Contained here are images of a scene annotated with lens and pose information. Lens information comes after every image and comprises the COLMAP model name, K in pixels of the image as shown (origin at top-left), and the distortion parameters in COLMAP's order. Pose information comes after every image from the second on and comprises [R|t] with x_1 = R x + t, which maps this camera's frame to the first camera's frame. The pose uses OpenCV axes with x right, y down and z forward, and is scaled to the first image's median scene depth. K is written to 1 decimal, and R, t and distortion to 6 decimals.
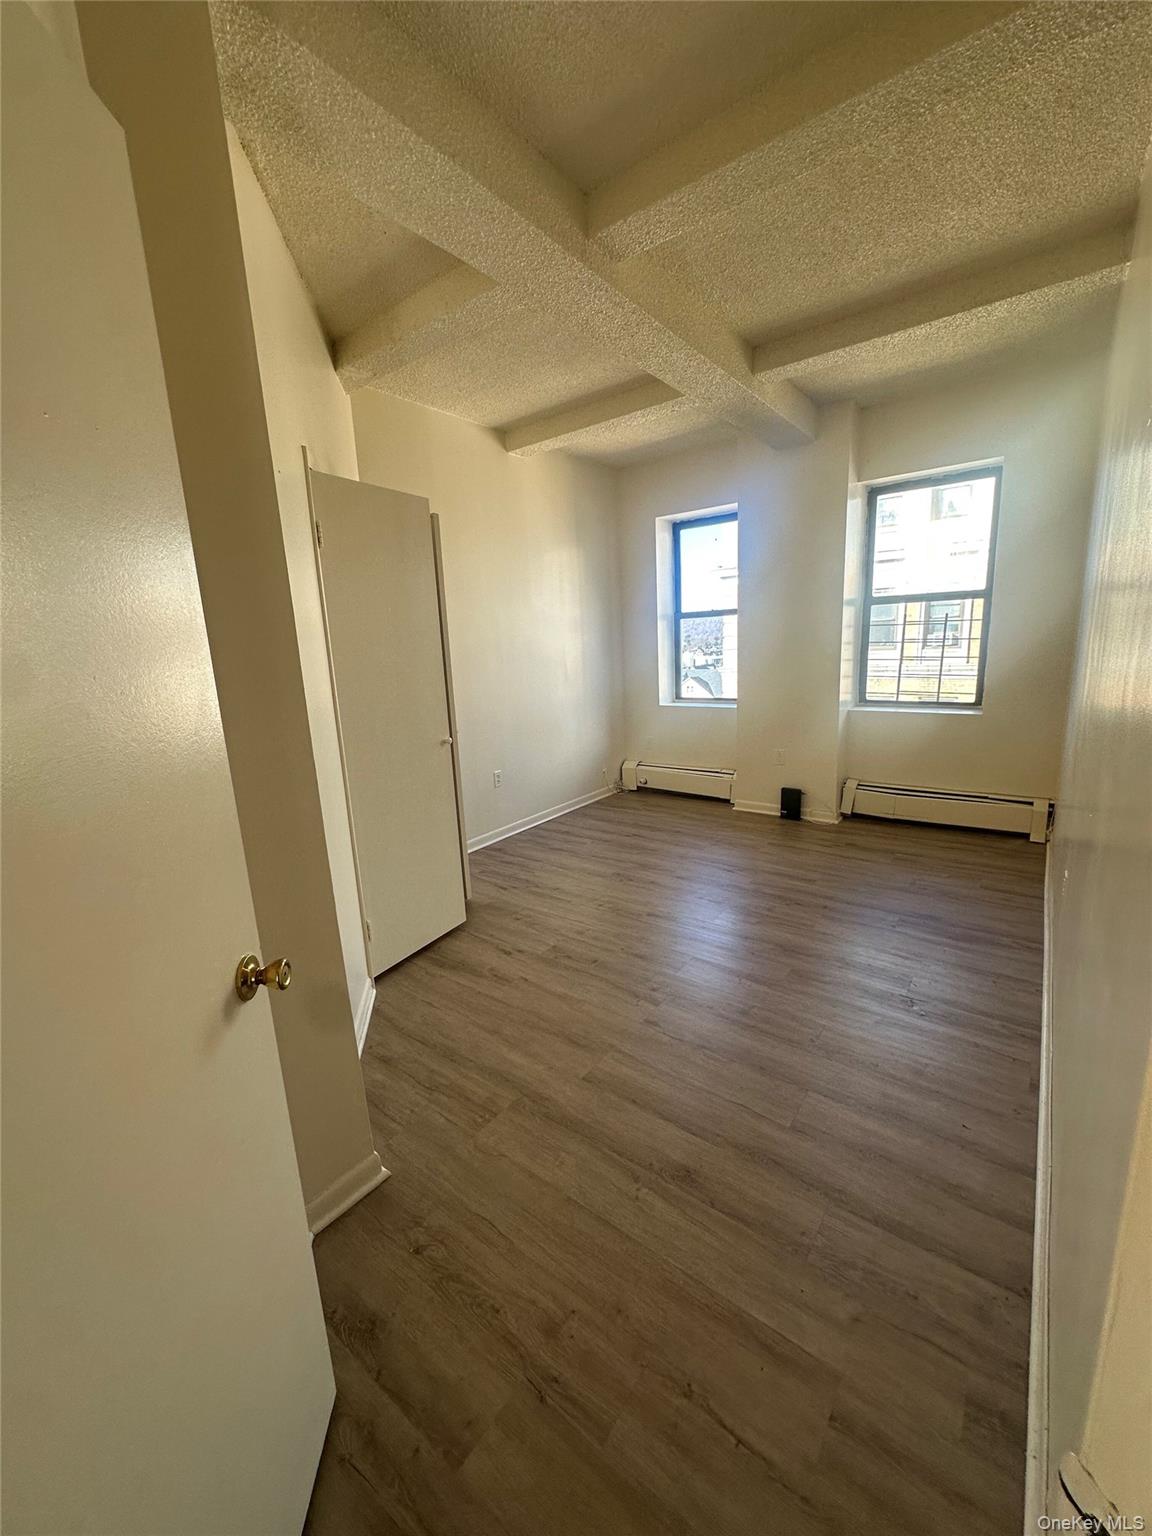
lens RADIAL K [[623.4, 0, 576.0], [0, 623.4, 768.0], [0, 0, 1]] dist [-0.001309, -0.000159]
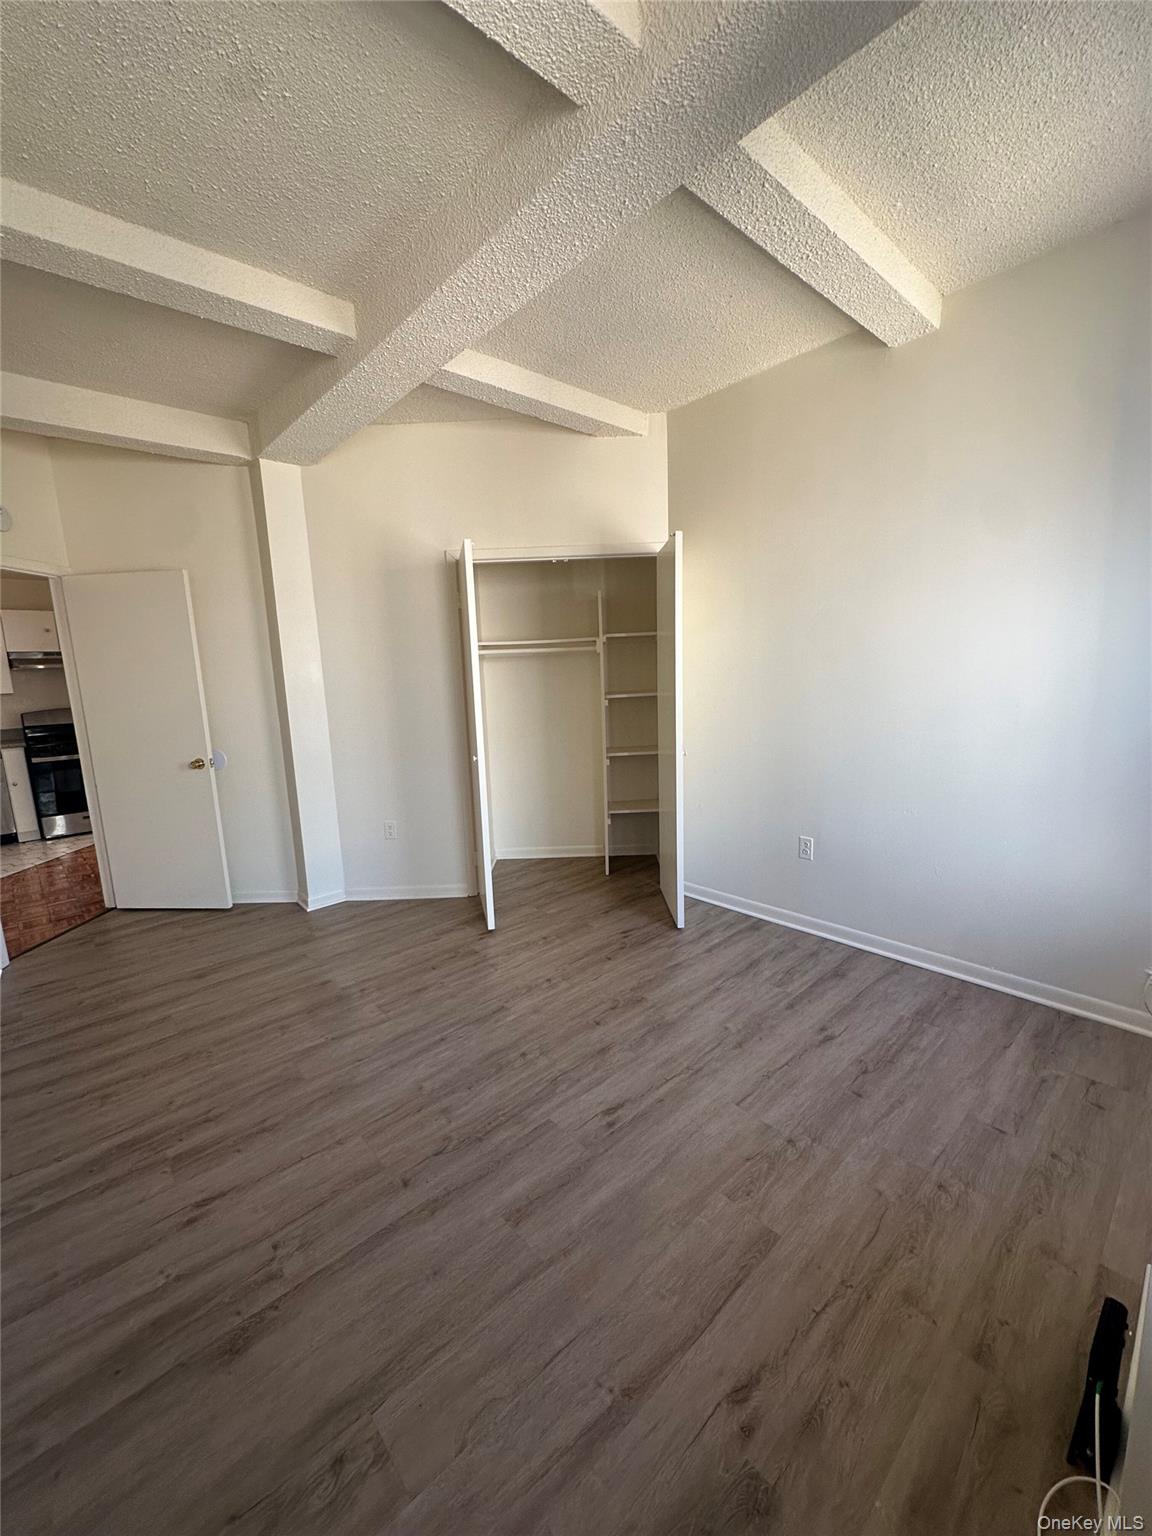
lens RADIAL K [[608.6, 0, 583.7], [0, 608.6, 778.3], [0, 0, 1]] dist [-0.000136, 0.000293]
pose [[-0.188808, 0.230854, -0.954494, 0.632282], [-0.150853, 0.953621, 0.260483, -0.224914], [0.970358, 0.193169, -0.145226, 0.917636]]
